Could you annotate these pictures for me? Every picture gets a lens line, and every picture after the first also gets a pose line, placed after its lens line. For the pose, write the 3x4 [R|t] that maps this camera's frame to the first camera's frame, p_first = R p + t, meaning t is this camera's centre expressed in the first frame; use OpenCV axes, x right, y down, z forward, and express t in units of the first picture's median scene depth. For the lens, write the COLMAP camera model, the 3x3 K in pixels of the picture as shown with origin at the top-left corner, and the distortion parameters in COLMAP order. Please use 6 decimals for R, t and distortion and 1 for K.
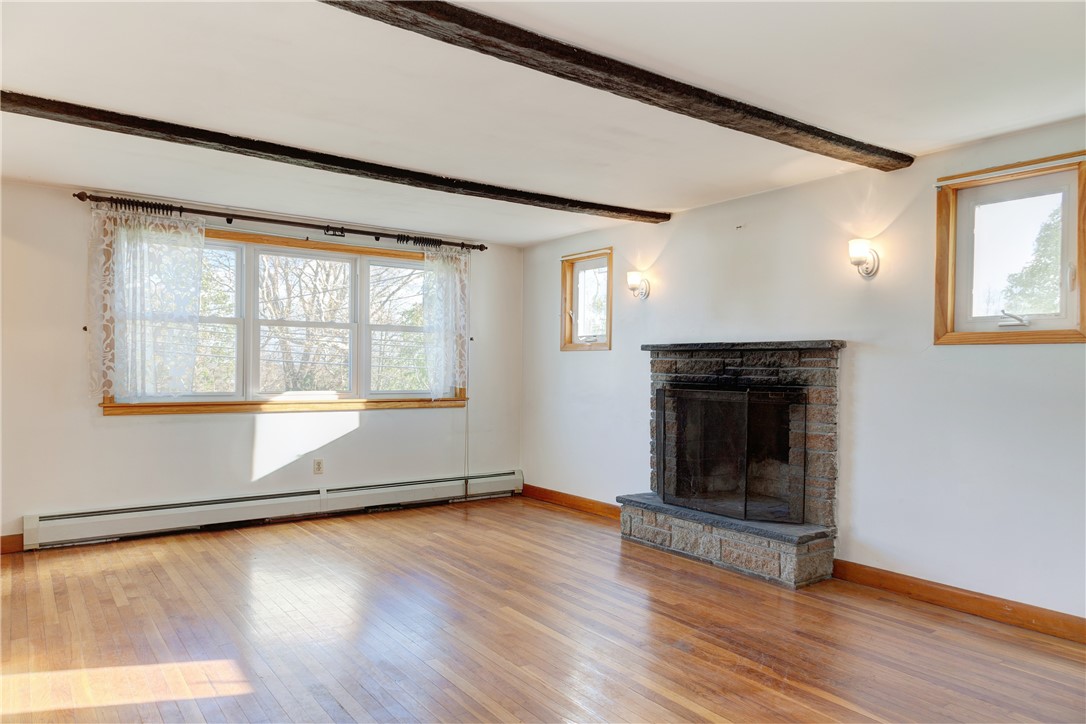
lens RADIAL K [[740.2, 0, 542.3], [0, 740.2, 409.9], [0, 0, 1]] dist [0.006780, 0.001860]
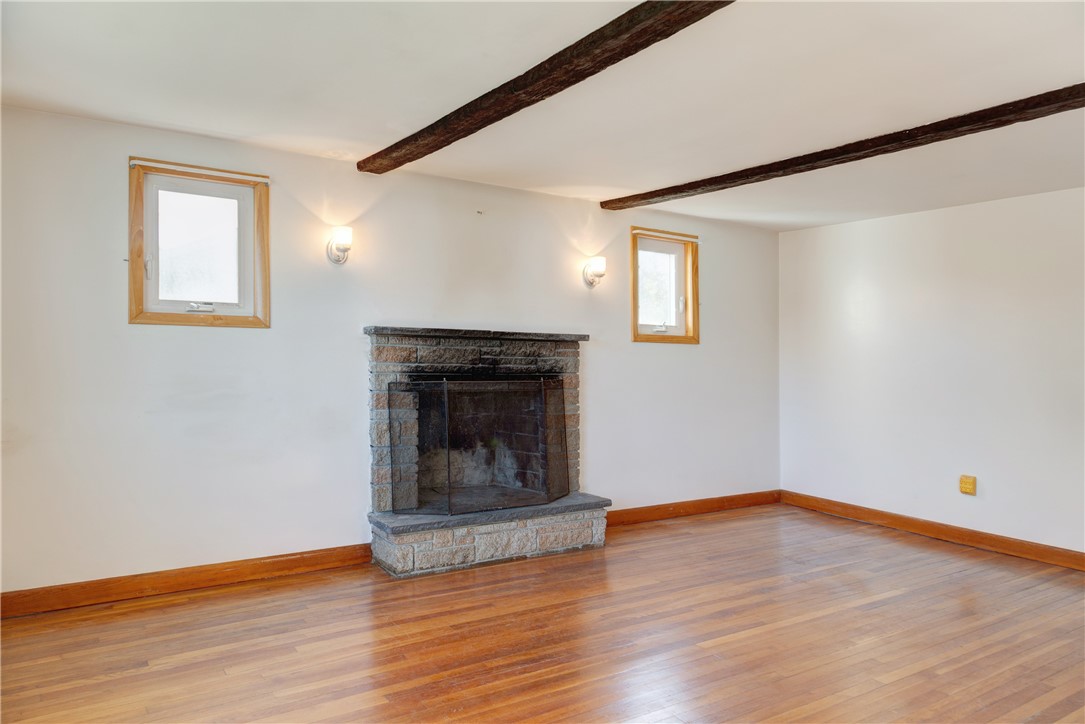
lens RADIAL K [[721.6, 0, 542.5], [0, 721.6, 362.0], [0, 0, 1]] dist [-0.003988, -0.000693]
pose [[0.034500, -0.013005, 0.999320, -0.699601], [0.045456, 0.998901, 0.011430, -0.058499], [-0.998370, 0.045030, 0.035053, 0.910604]]
